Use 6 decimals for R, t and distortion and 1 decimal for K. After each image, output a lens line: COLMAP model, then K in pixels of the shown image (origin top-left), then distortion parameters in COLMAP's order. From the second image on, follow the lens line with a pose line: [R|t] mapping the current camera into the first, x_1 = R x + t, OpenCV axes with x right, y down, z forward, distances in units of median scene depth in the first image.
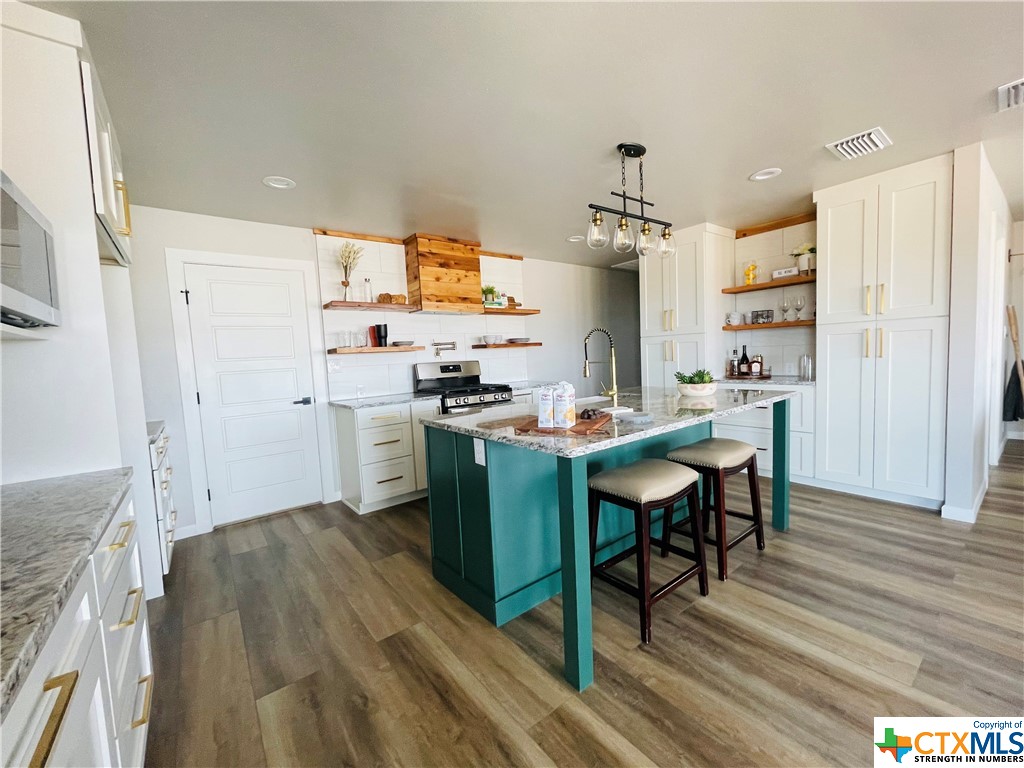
lens RADIAL K [[416.2, 0, 512.0], [0, 416.2, 384.0], [0, 0, 1]] dist [0.001802, -0.000119]
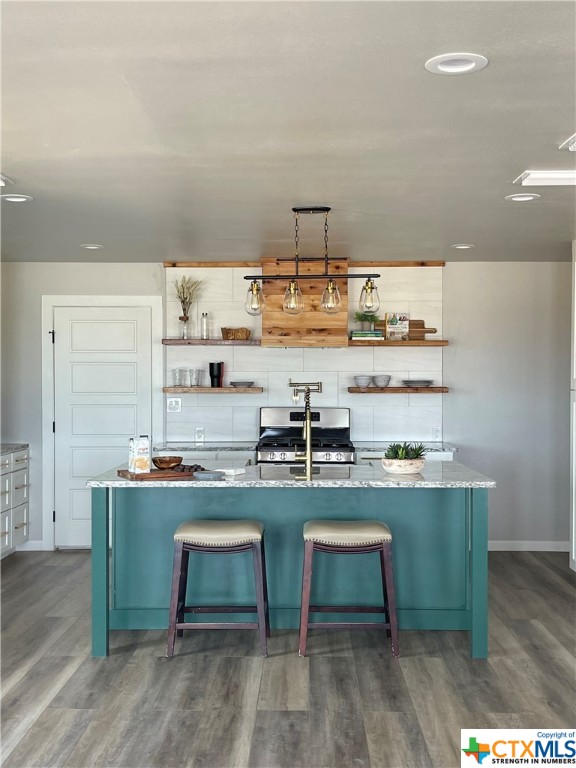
lens RADIAL K [[902.5, 0, 288.0], [0, 902.5, 384.0], [0, 0, 1]] dist [0.165186, -0.328626]
pose [[0.781662, 0.053613, -0.621394, 1.031088], [-0.082484, 0.996434, -0.017787, -0.074440], [0.618225, 0.065159, 0.783296, -0.435590]]
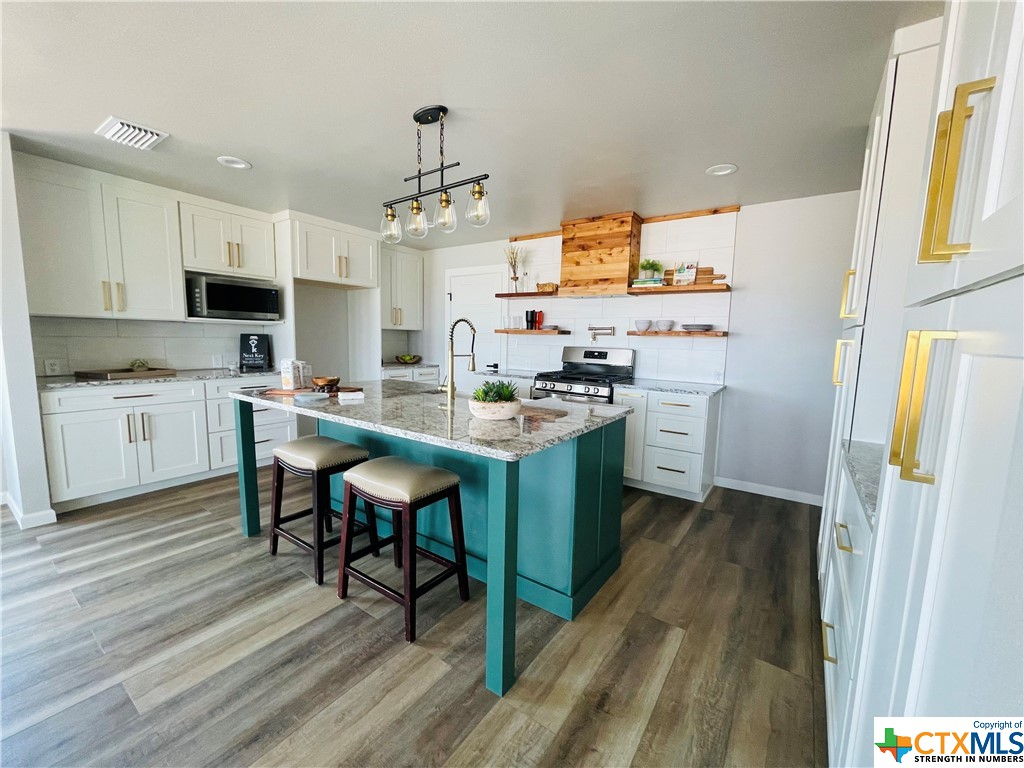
lens RADIAL K [[411.8, 0, 512.0], [0, 411.8, 384.0], [0, 0, 1]] dist [0.002302, 0.000619]
pose [[0.294759, 0.163742, -0.941438, 0.808392], [-0.104891, 0.984800, 0.138443, -0.093986], [0.949797, 0.057942, 0.307453, 0.605332]]
